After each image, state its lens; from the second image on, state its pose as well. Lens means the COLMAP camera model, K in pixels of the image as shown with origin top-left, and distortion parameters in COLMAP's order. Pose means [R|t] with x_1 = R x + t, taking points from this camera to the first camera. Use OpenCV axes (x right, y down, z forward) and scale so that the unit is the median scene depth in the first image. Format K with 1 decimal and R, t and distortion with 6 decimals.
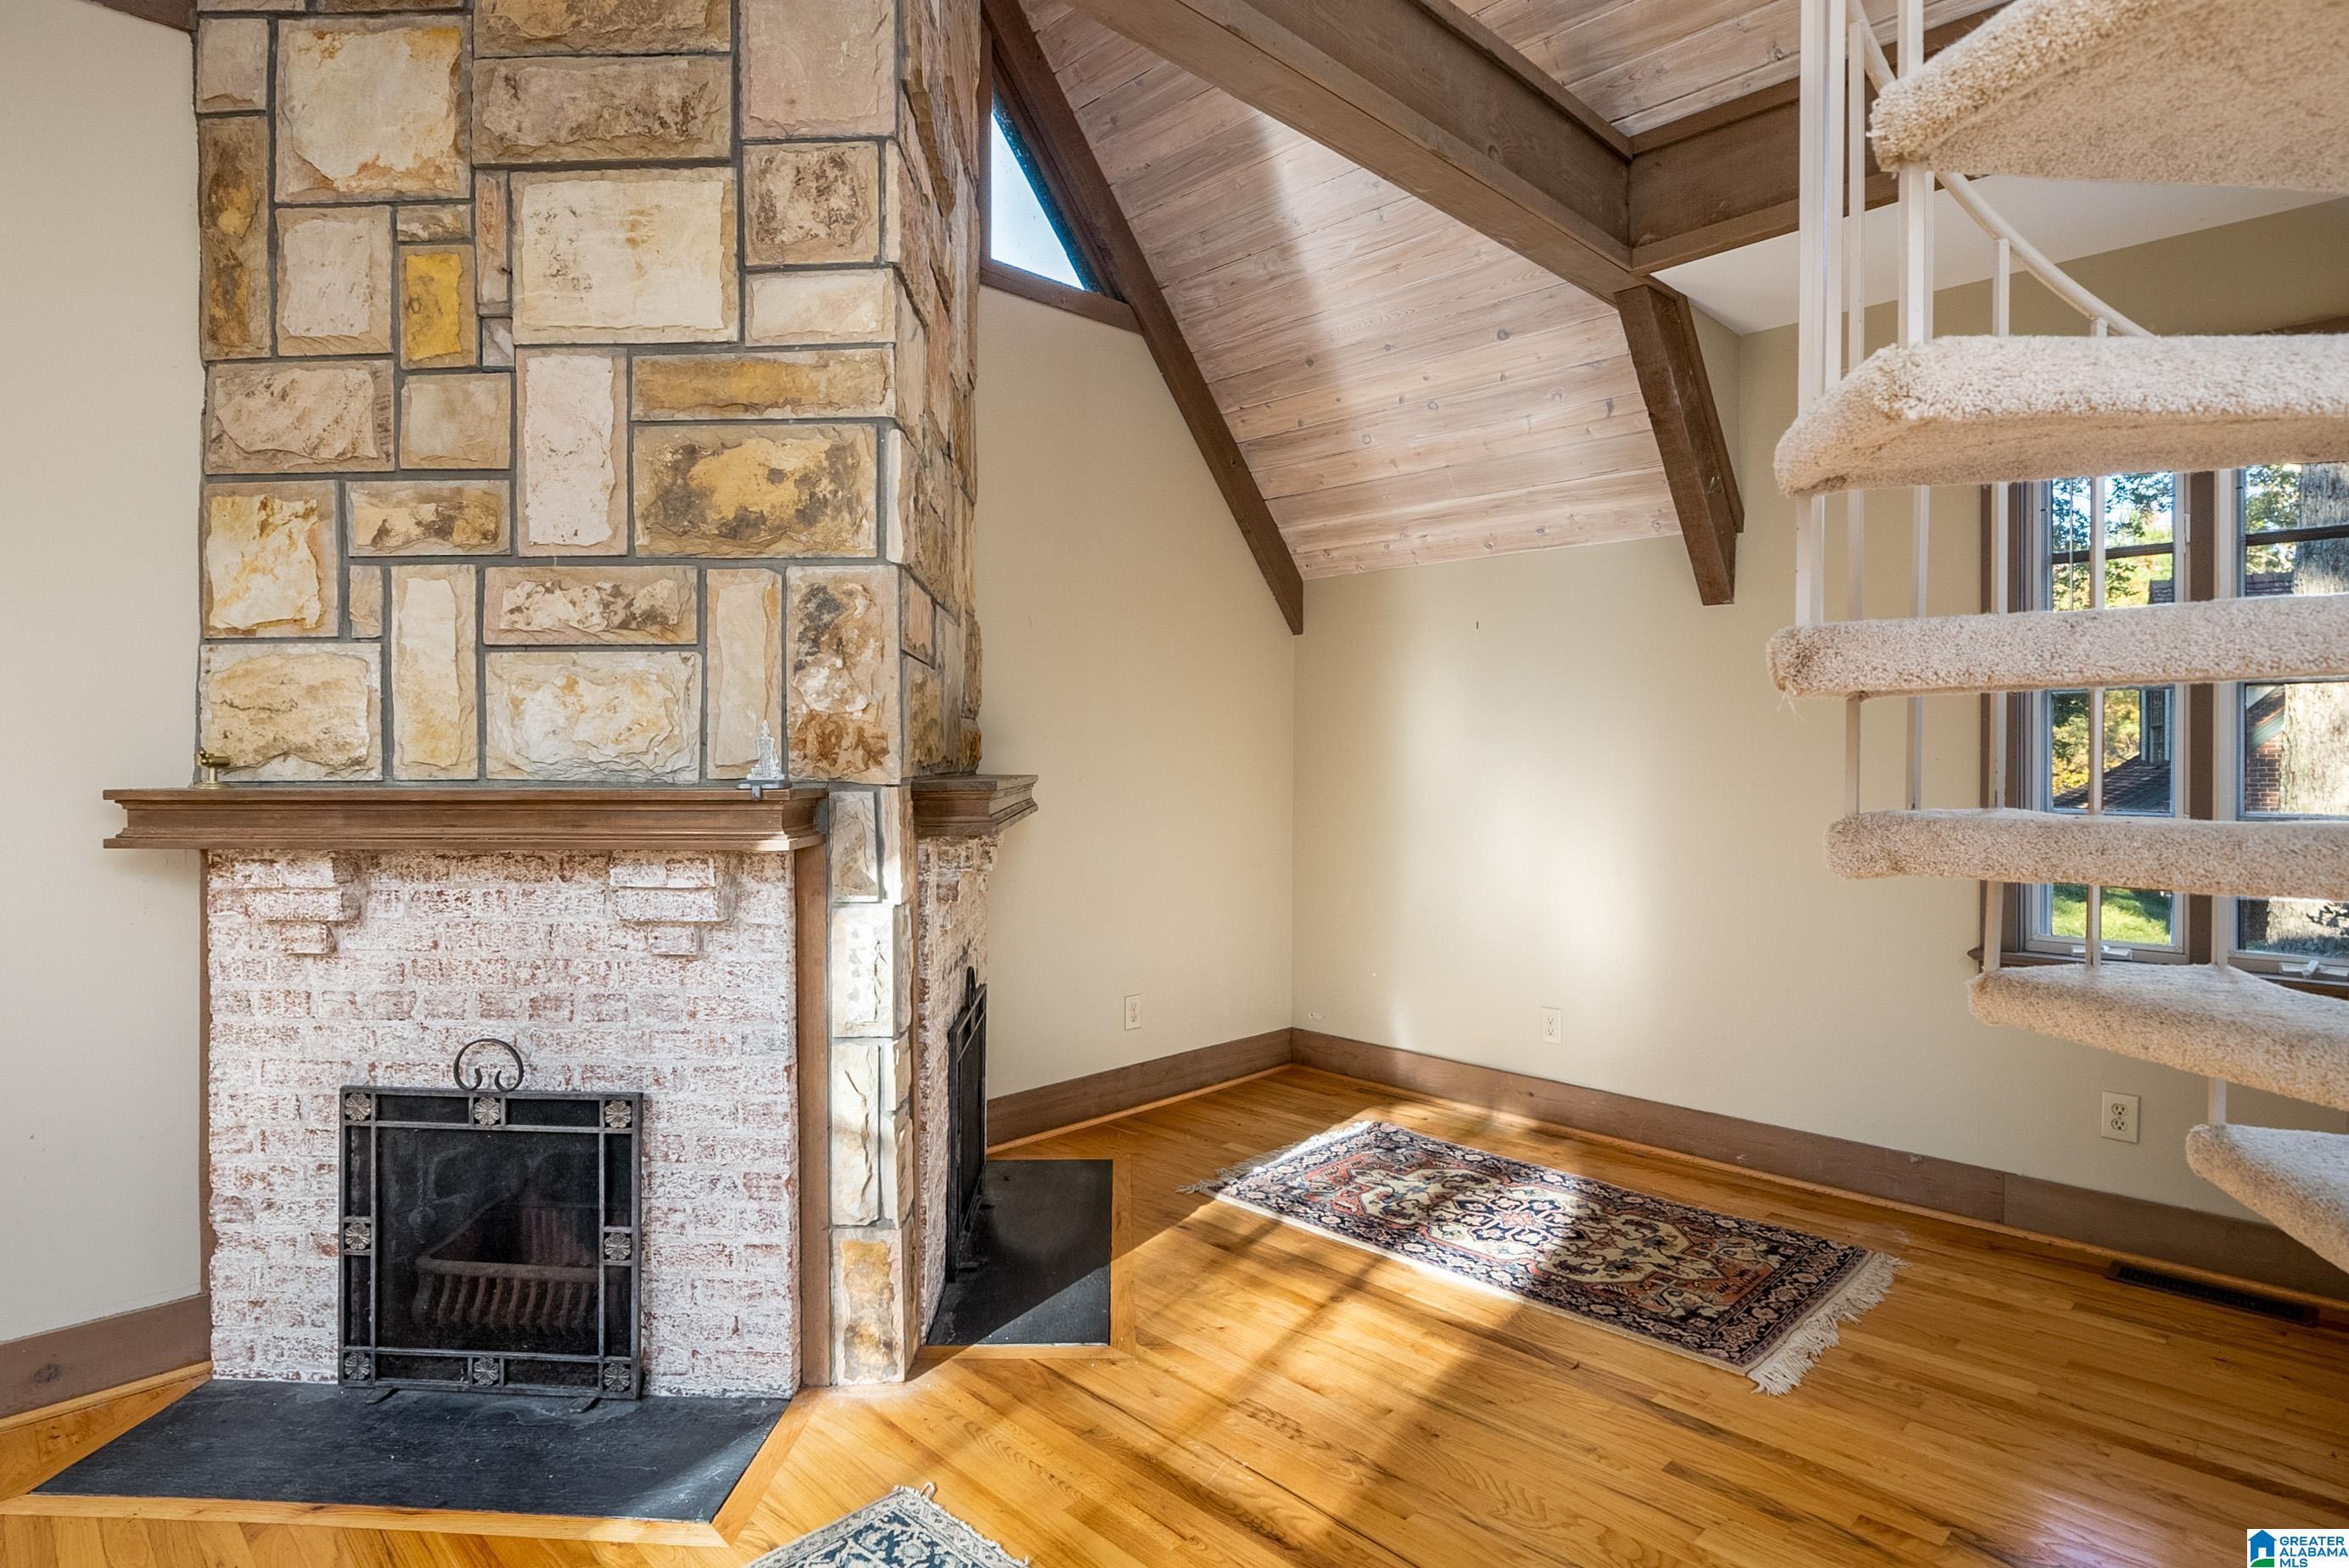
lens RADIAL K [[1255.7, 0, 1253.9], [0, 1255.7, 762.6], [0, 0, 1]] dist [-0.006795, -0.000425]
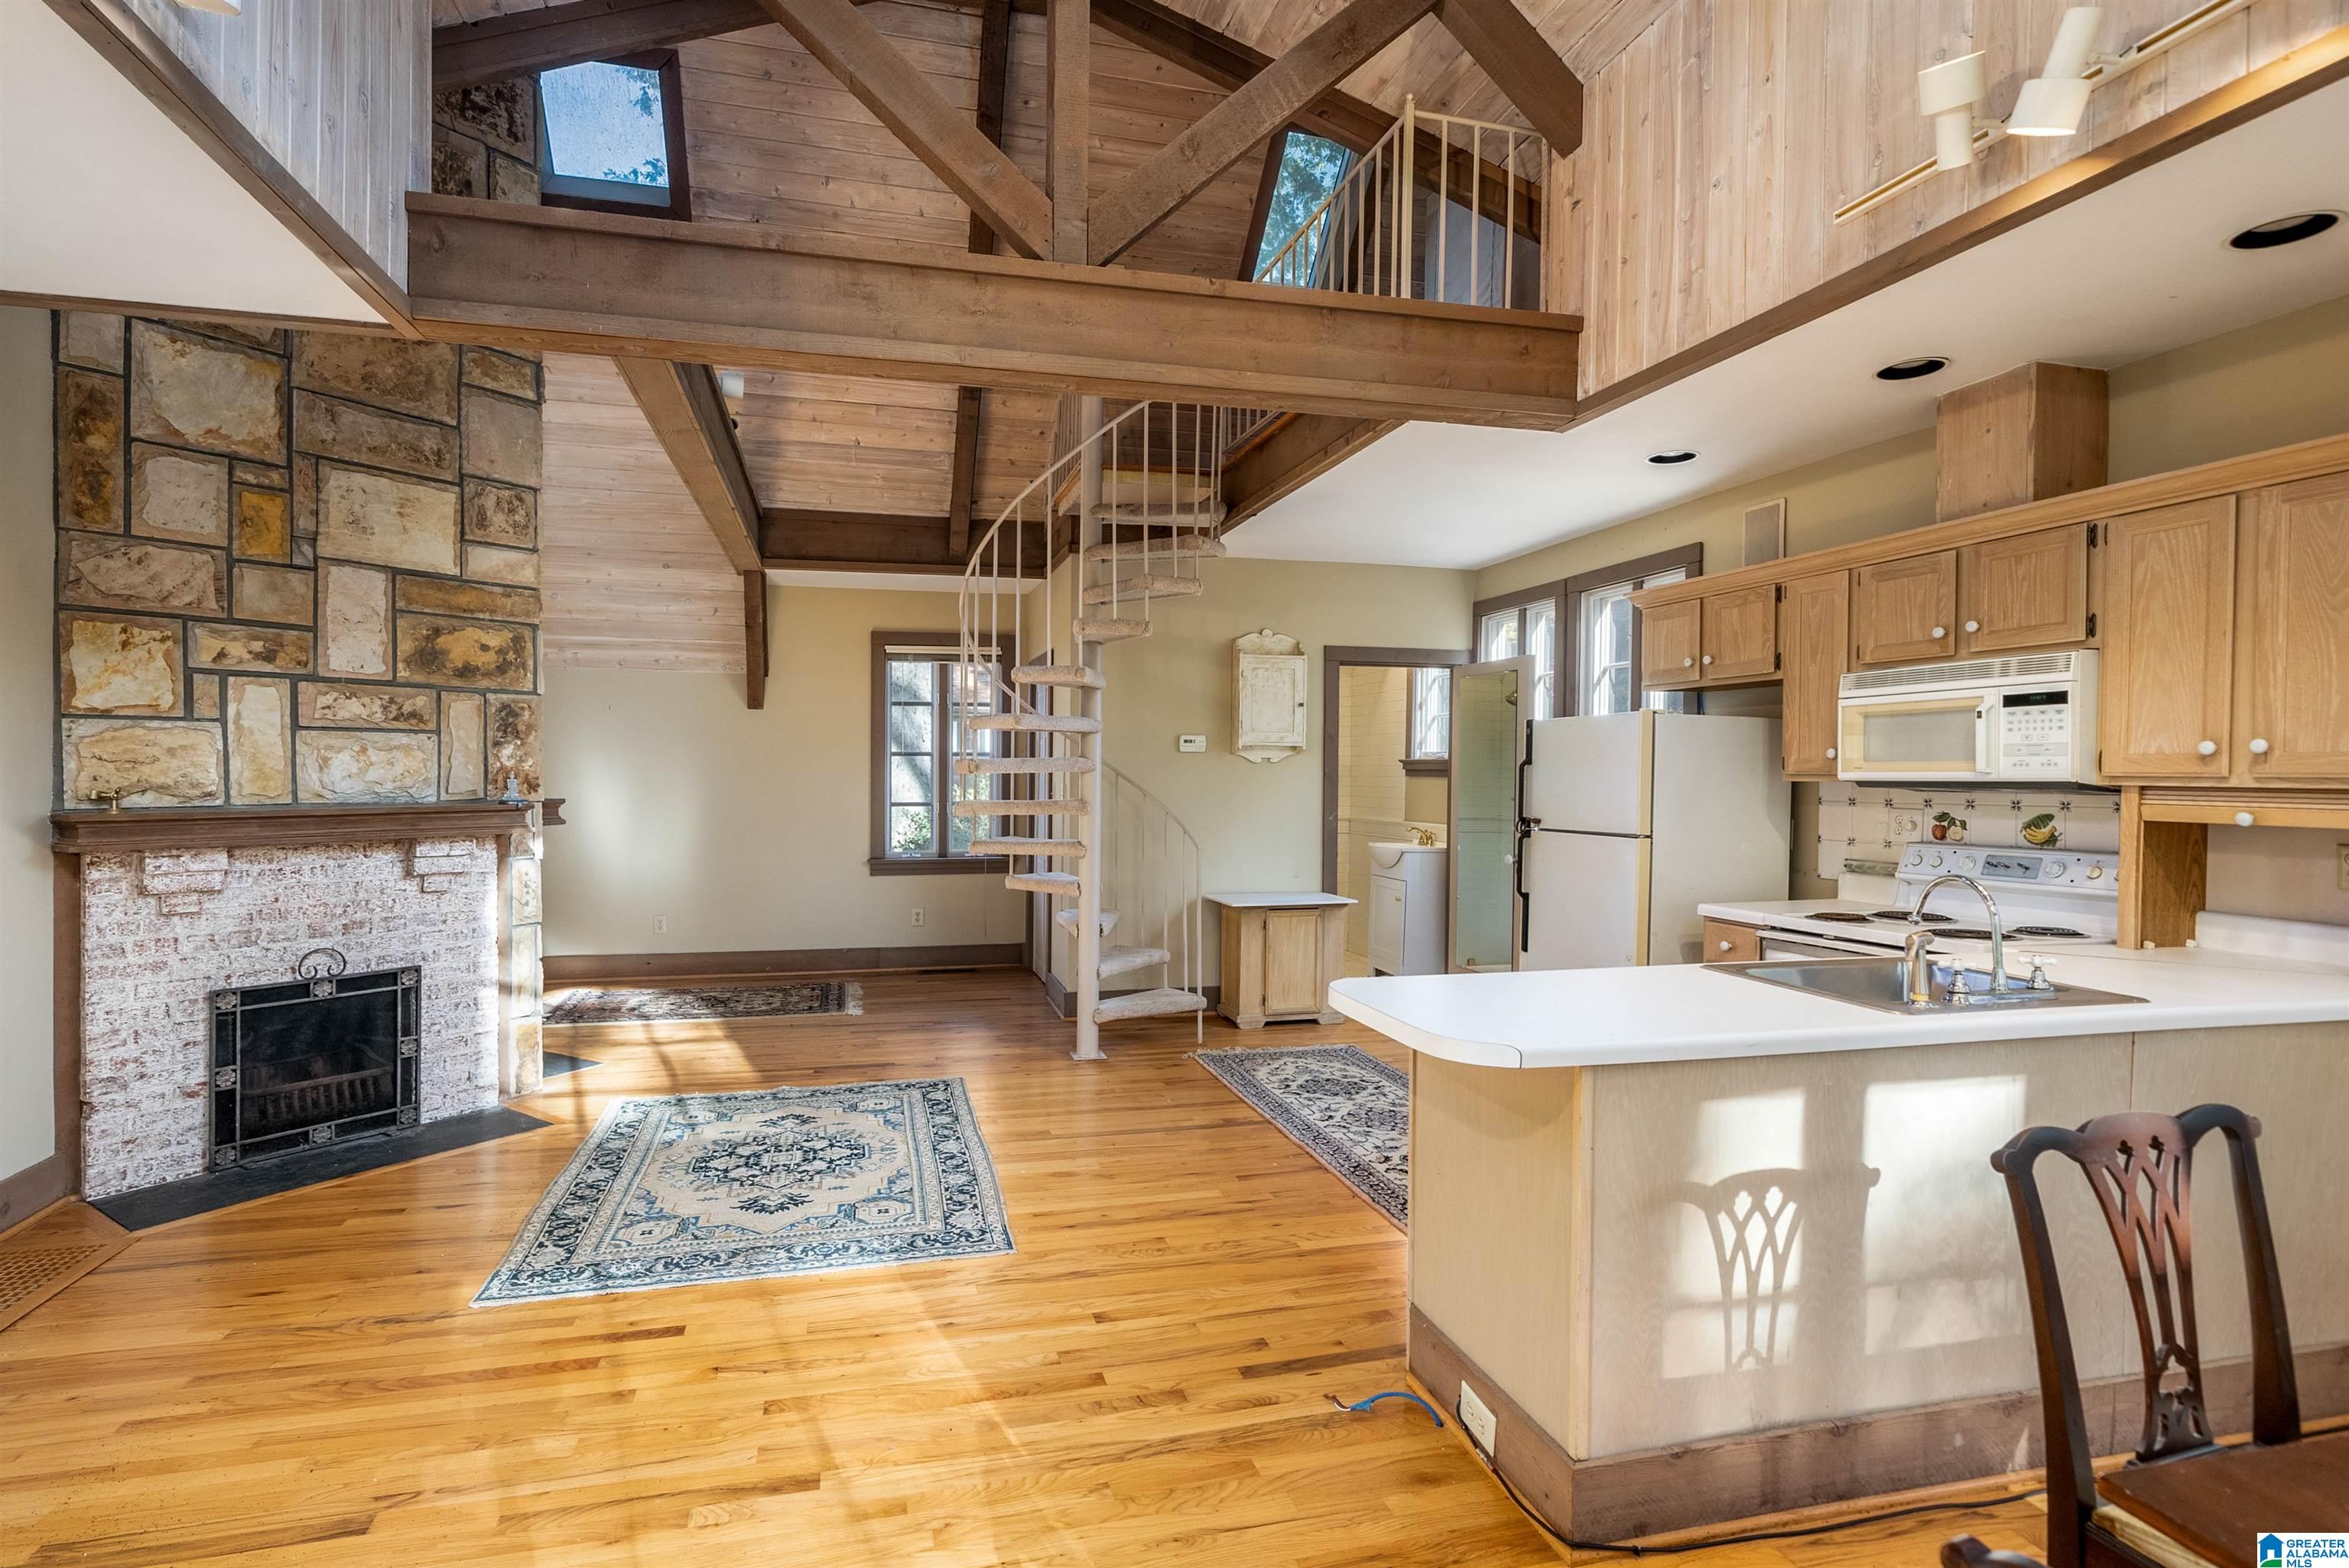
lens RADIAL K [[1139.0, 0, 1189.6], [0, 1139.0, 770.5], [0, 0, 1]] dist [0.001783, -0.001448]
pose [[0.494861, 0.001694, 0.868971, -1.388827], [0.000347, 0.999998, -0.002147, -0.028609], [-0.868972, 0.001363, 0.494859, -0.865016]]
